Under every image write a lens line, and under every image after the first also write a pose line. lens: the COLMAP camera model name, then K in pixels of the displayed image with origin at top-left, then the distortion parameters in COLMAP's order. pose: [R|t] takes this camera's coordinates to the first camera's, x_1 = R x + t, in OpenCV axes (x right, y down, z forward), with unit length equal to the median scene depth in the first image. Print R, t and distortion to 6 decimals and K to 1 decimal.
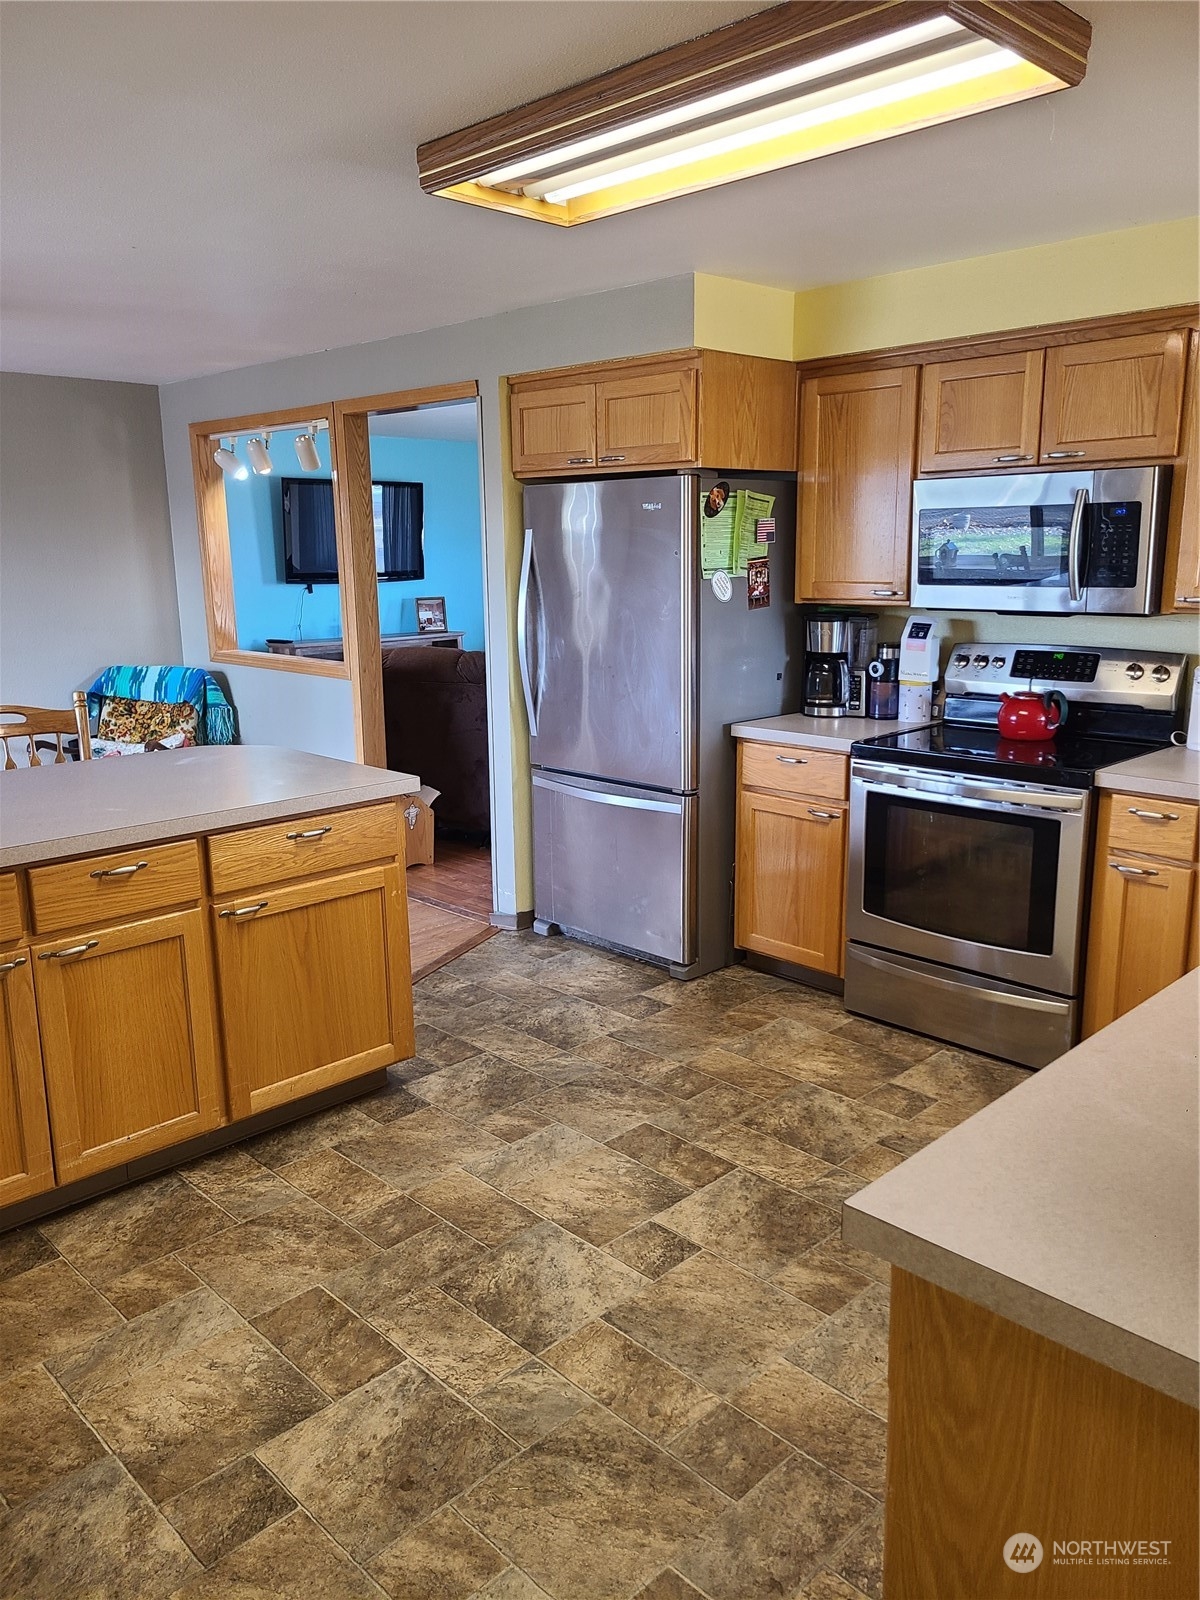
lens RADIAL K [[1203.2, 0, 603.2], [0, 1203.2, 793.8], [0, 0, 1]] dist [0.049527, -0.030774]
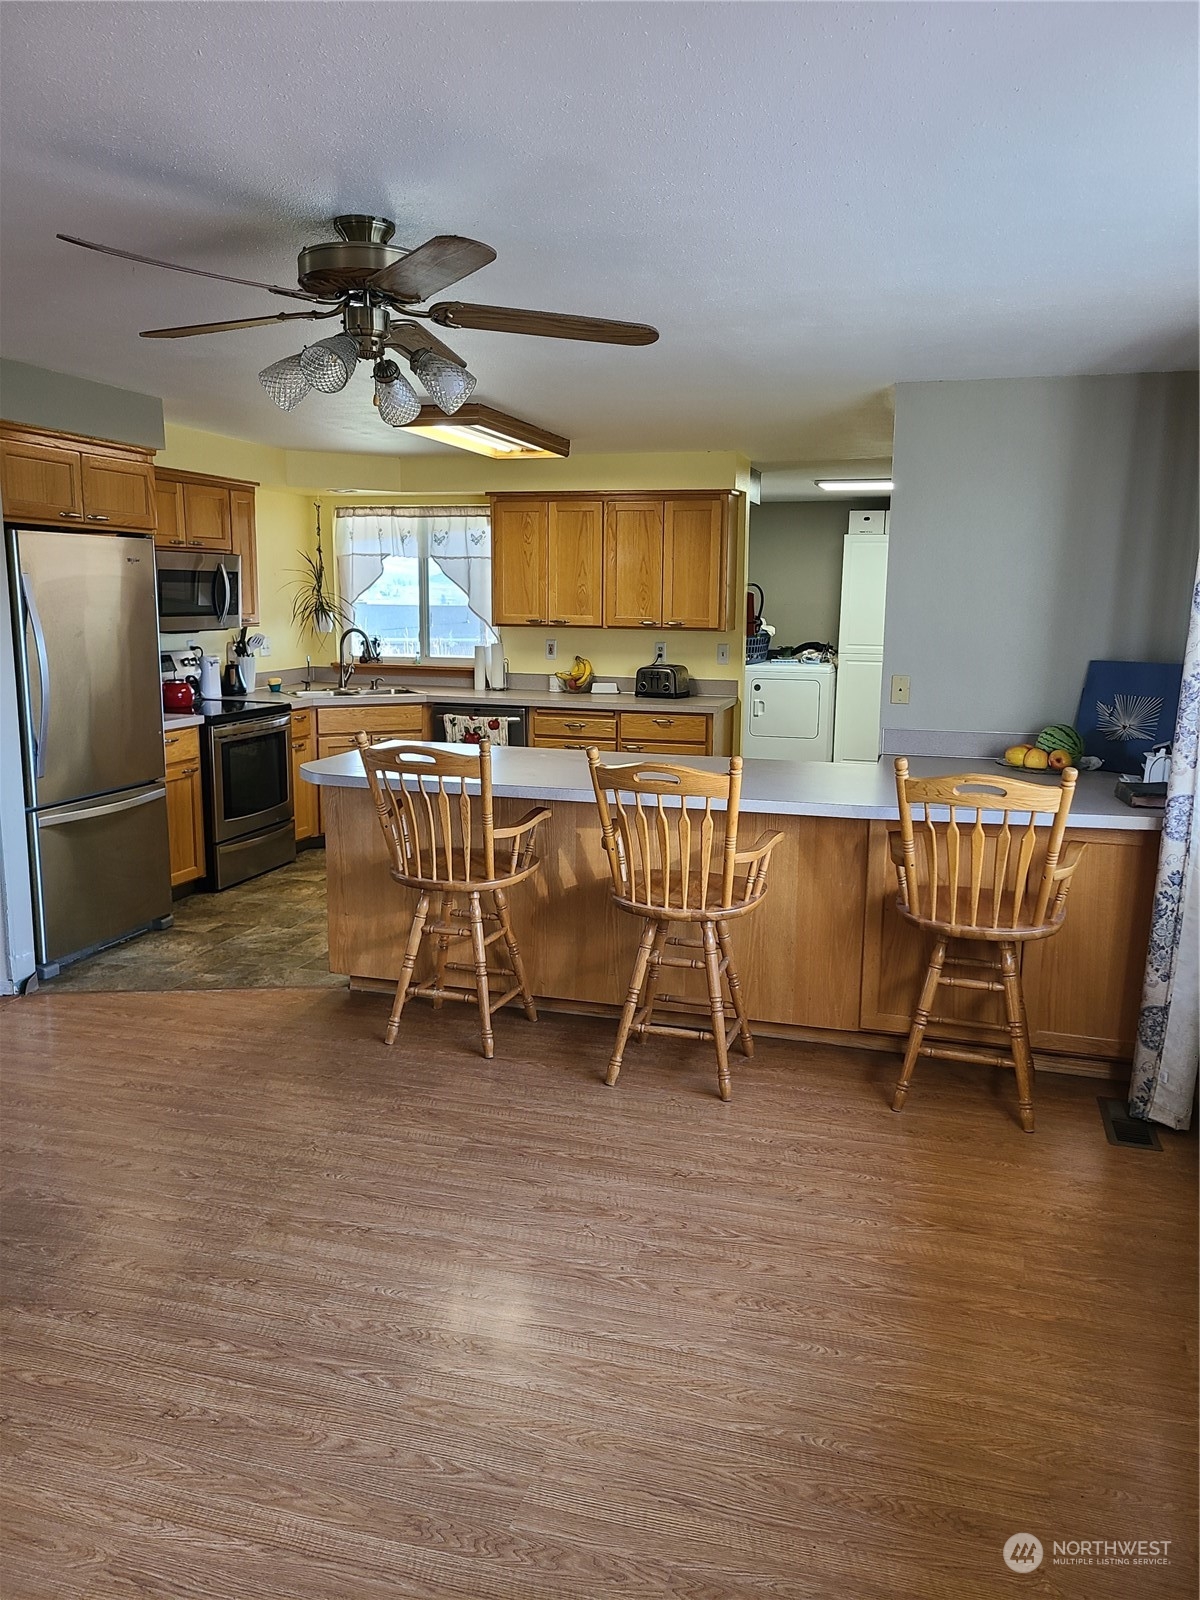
lens RADIAL K [[1203.2, 0, 610.9], [0, 1203.2, 789.1], [0, 0, 1]] dist [0.049527, -0.030774]
pose [[-0.488307, -0.138031, 0.861686, -1.282963], [0.172741, 0.952585, 0.250483, -0.232079], [-0.855404, 0.271161, -0.441311, 1.150574]]
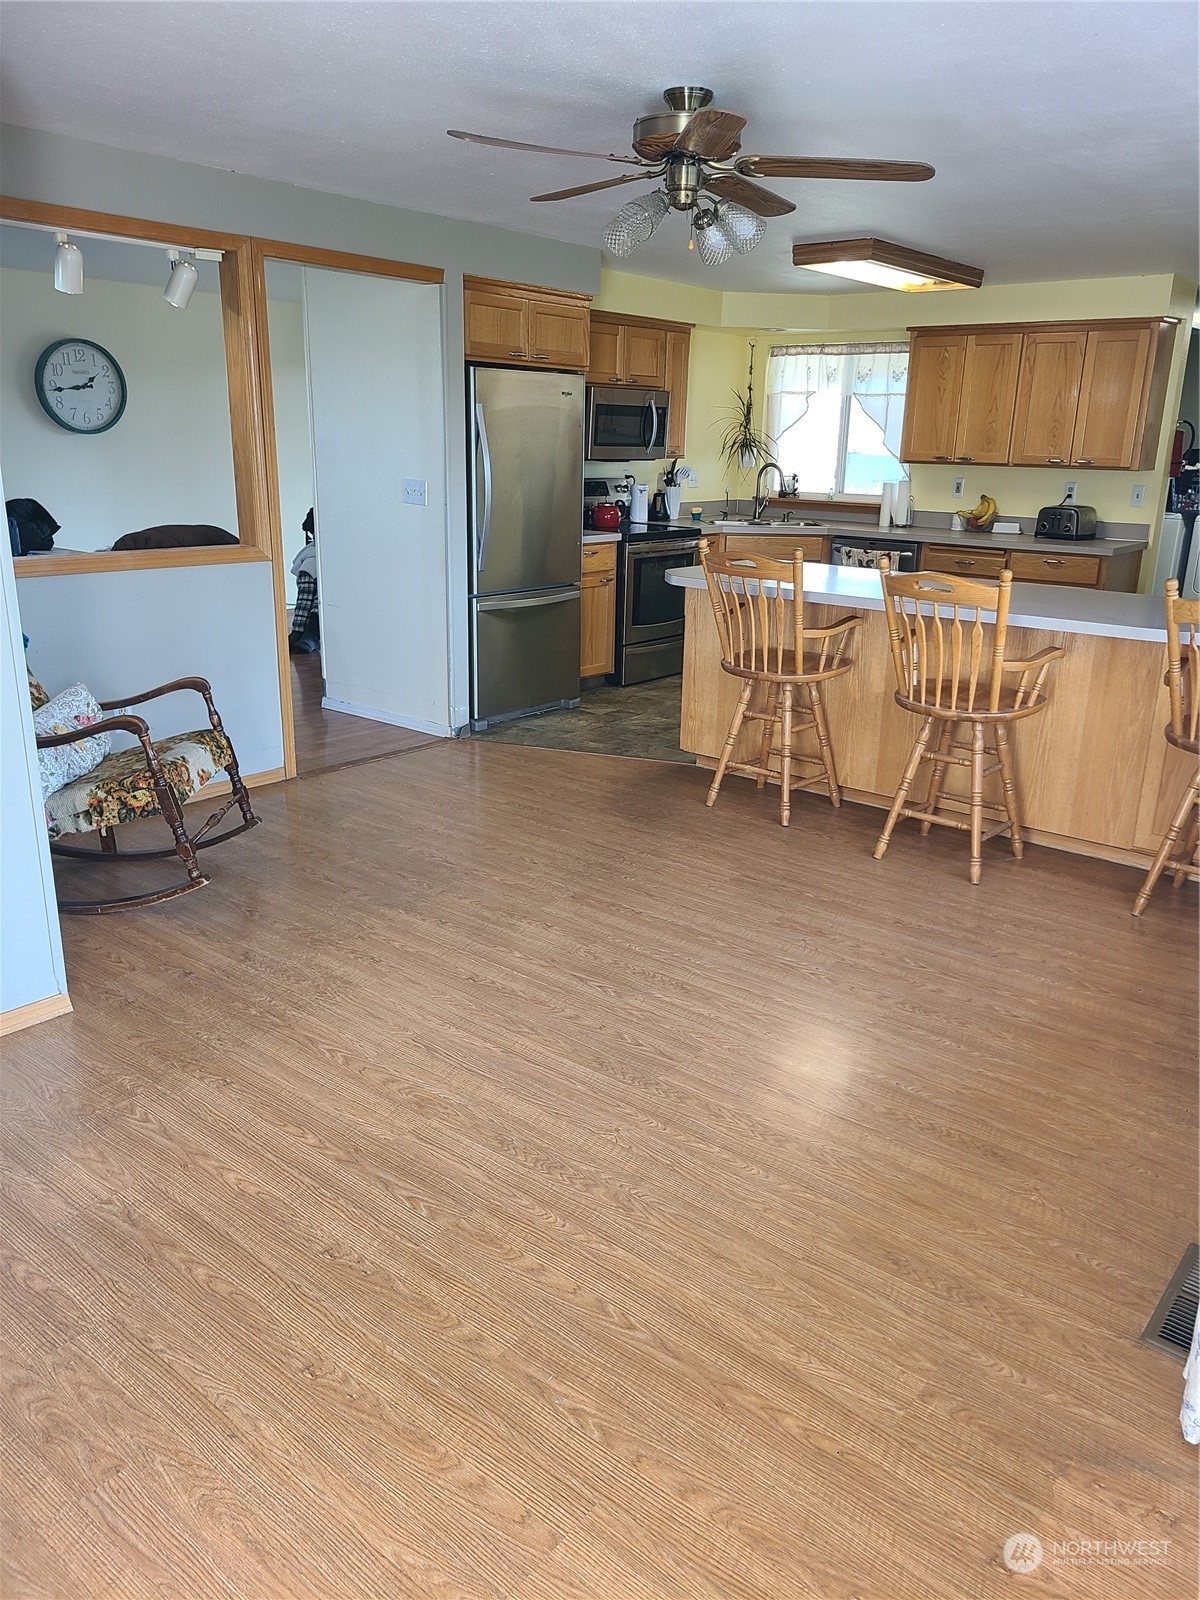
lens RADIAL K [[1203.2, 0, 613.4], [0, 1203.2, 803.5], [0, 0, 1]] dist [0.049527, -0.030774]
pose [[-0.107601, -0.286005, 0.952168, -1.495937], [0.180576, 0.936176, 0.301608, -0.195940], [-0.977658, 0.204392, -0.049087, 1.076926]]
